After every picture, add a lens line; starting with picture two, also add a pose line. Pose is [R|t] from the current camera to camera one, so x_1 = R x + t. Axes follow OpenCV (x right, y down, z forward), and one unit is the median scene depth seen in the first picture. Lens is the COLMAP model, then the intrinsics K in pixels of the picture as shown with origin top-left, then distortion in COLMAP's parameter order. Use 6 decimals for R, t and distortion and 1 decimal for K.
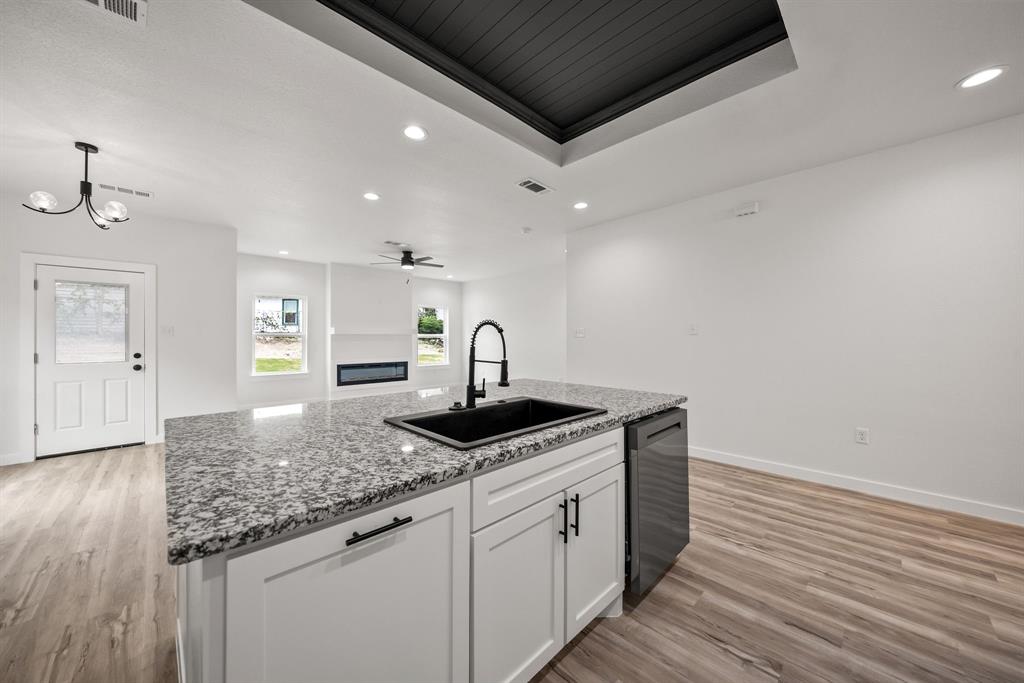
lens RADIAL K [[363.0, 0, 514.9], [0, 363.0, 334.8], [0, 0, 1]] dist [-0.002002, -0.000179]
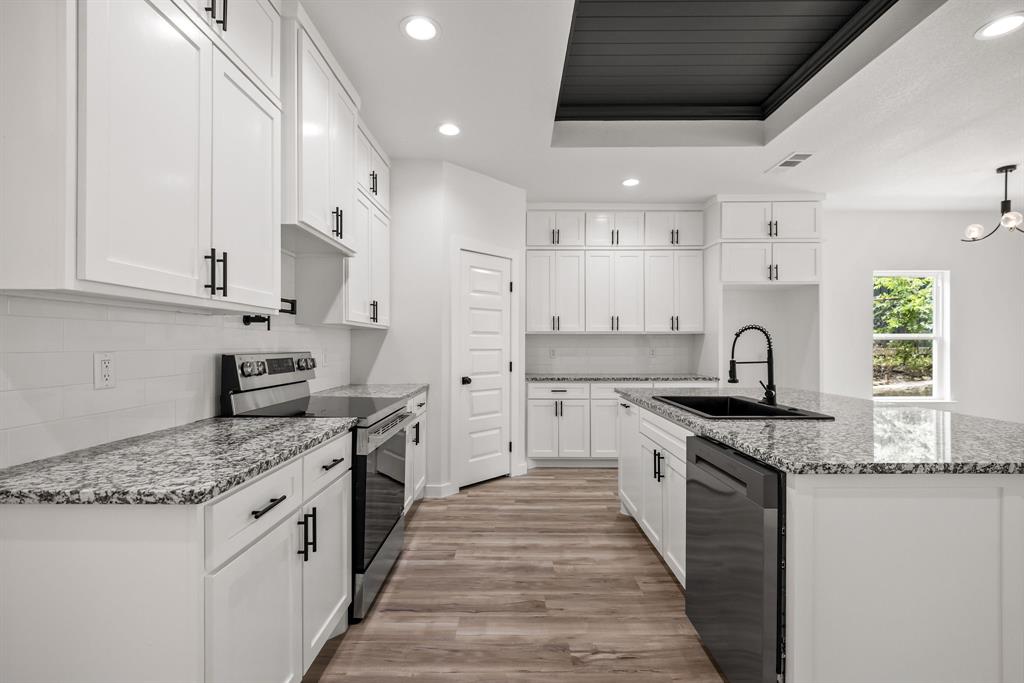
lens RADIAL K [[461.3, 0, 510.2], [0, 461.3, 342.2], [0, 0, 1]] dist [0.004931, -0.002948]
pose [[-0.706104, -0.001020, -0.708107, 0.845885], [0.009969, 0.999886, -0.011382, 0.012629], [0.708038, -0.015097, -0.706013, 0.856617]]
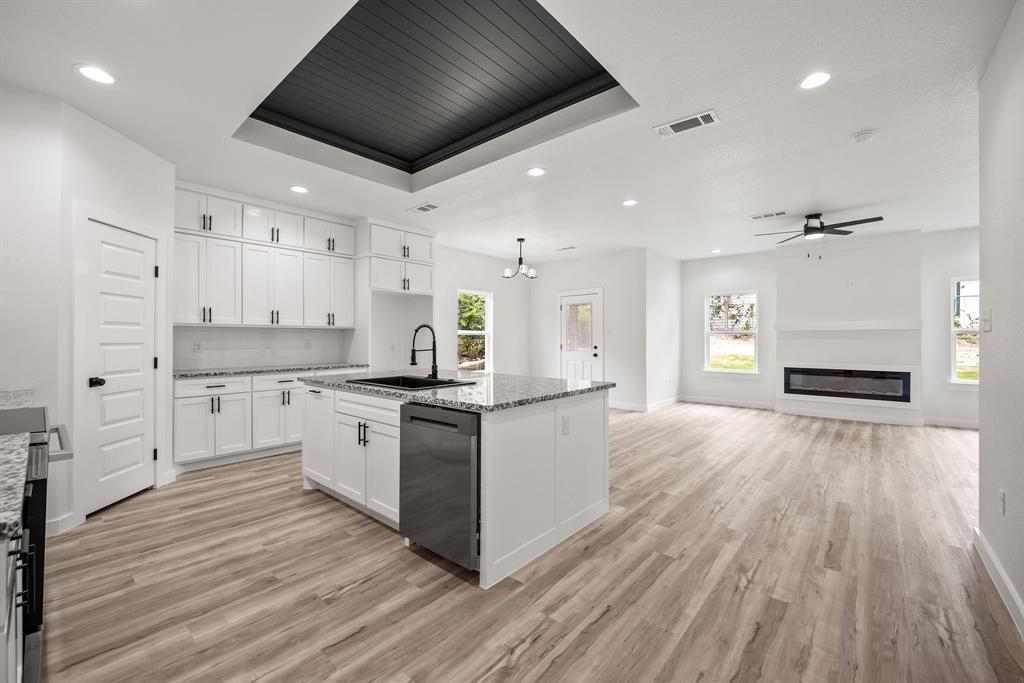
lens RADIAL K [[417.7, 0, 510.6], [0, 417.7, 336.5], [0, 0, 1]] dist [-0.000496, -0.002964]
pose [[0.072046, -0.000539, -0.997401, 1.037390], [0.010338, 0.999947, 0.000206, 0.010416], [0.997348, -0.010326, 0.072048, 0.722898]]
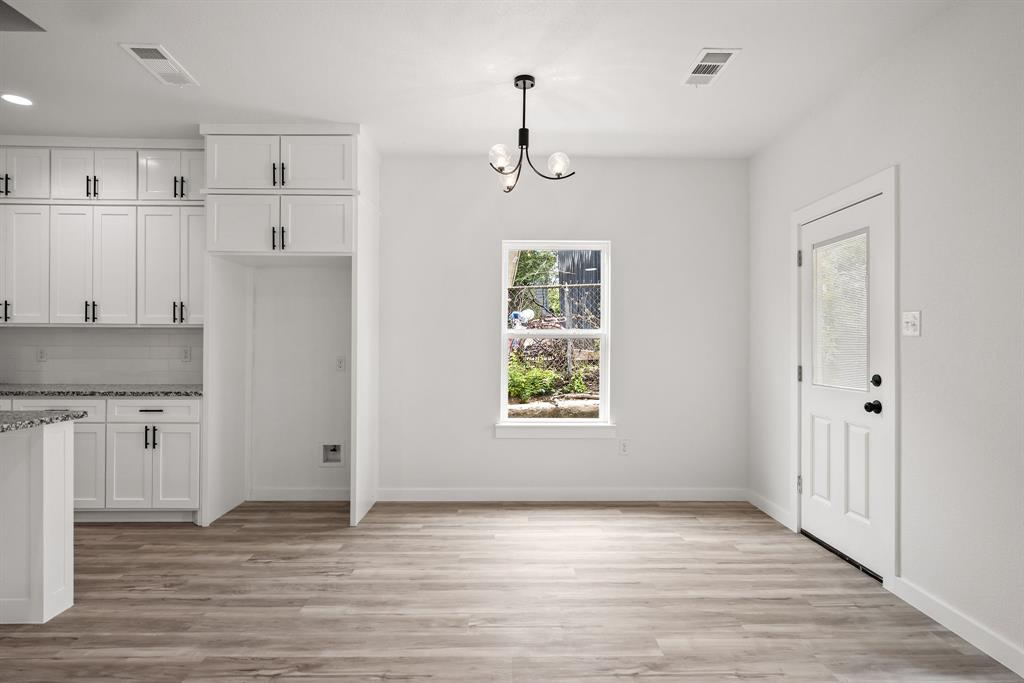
lens RADIAL K [[554.9, 0, 511.6], [0, 554.9, 341.0], [0, 0, 1]] dist [-0.000595, -0.001002]
pose [[-0.694155, -0.003423, -0.719817, -0.336541], [0.004628, 0.999947, -0.009218, 0.019901], [0.719811, -0.009731, -0.694102, 1.660116]]
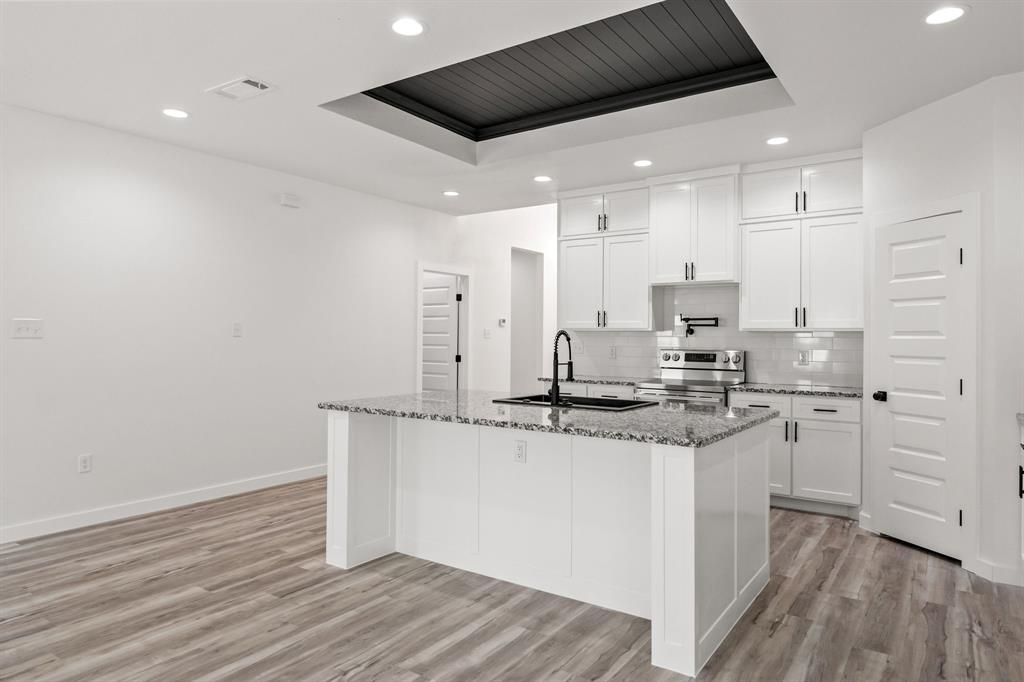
lens RADIAL K [[643.5, 0, 508.9], [0, 643.5, 335.8], [0, 0, 1]] dist [0.021426, -0.020532]
pose [[-0.185329, 0.004149, 0.982668, -1.286251], [-0.017779, 0.999813, -0.007574, -0.001165], [-0.982516, -0.018874, -0.185221, 0.924048]]
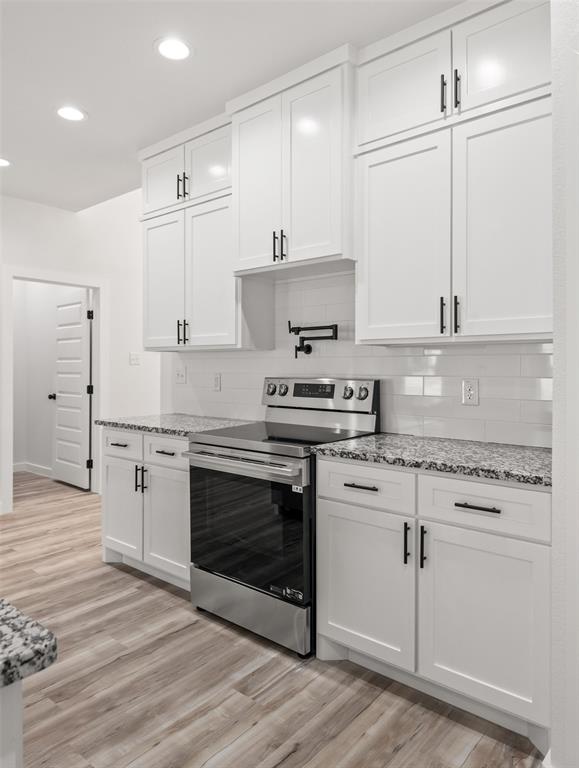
lens RADIAL K [[524.3, 0, 278.2], [0, 524.3, 369.9], [0, 0, 1]] dist [0.021301, -0.009065]
pose [[-0.078813, -0.003333, 0.996884, -0.434618], [-0.010264, 0.999944, 0.002532, -0.000190], [-0.996837, -0.010033, -0.078843, 0.124530]]
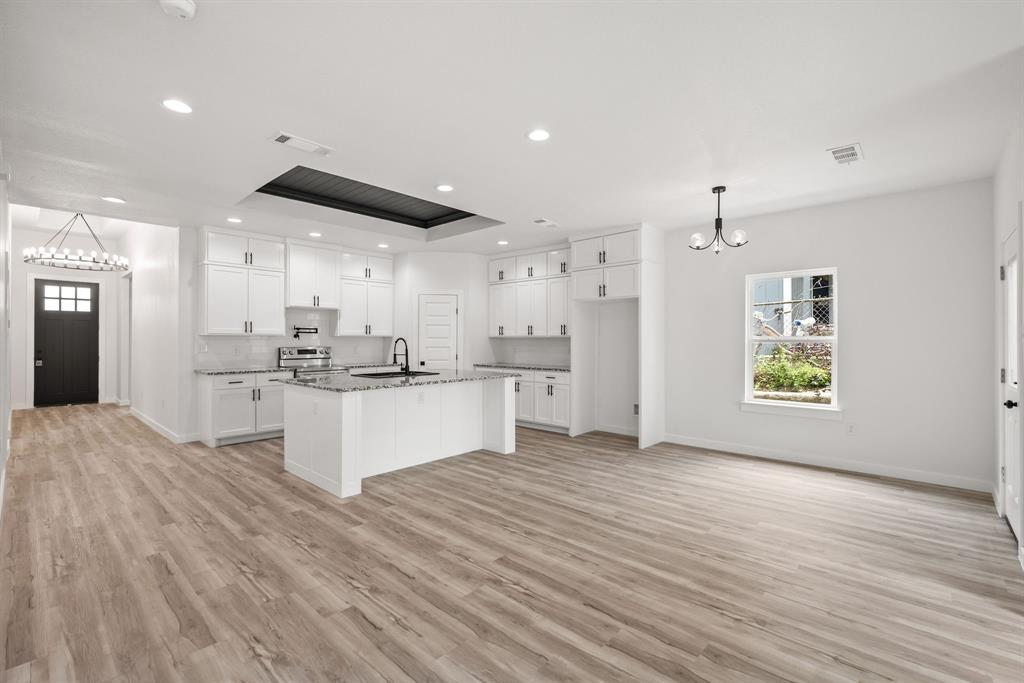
lens RADIAL K [[451.7, 0, 511.0], [0, 451.7, 337.8], [0, 0, 1]] dist [0.001725, -0.001968]
pose [[-0.999073, 0.000355, -0.043044, -0.396500], [0.000960, 0.999901, -0.014039, 0.002827], [0.043035, -0.014068, -0.998975, 2.350174]]
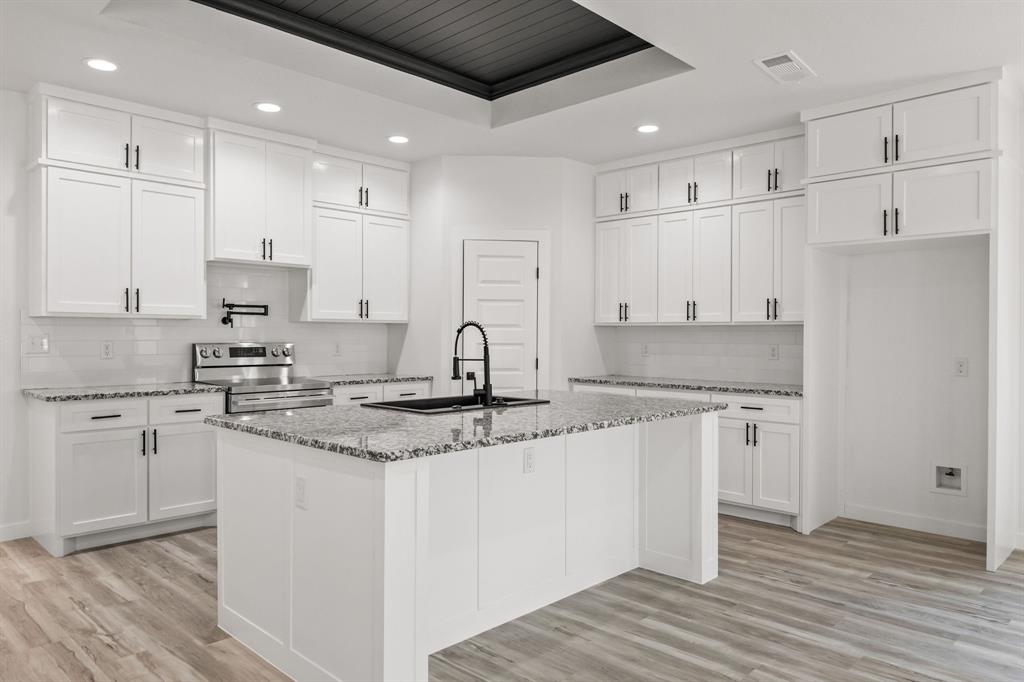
lens RADIAL K [[697.0, 0, 508.9], [0, 697.0, 337.9], [0, 0, 1]] dist [0.021464, -0.025788]
pose [[-0.999866, -0.002801, -0.016146, -0.090173], [-0.002715, 0.999982, -0.005315, 0.012019], [0.016160, -0.005270, -0.999856, 1.786282]]
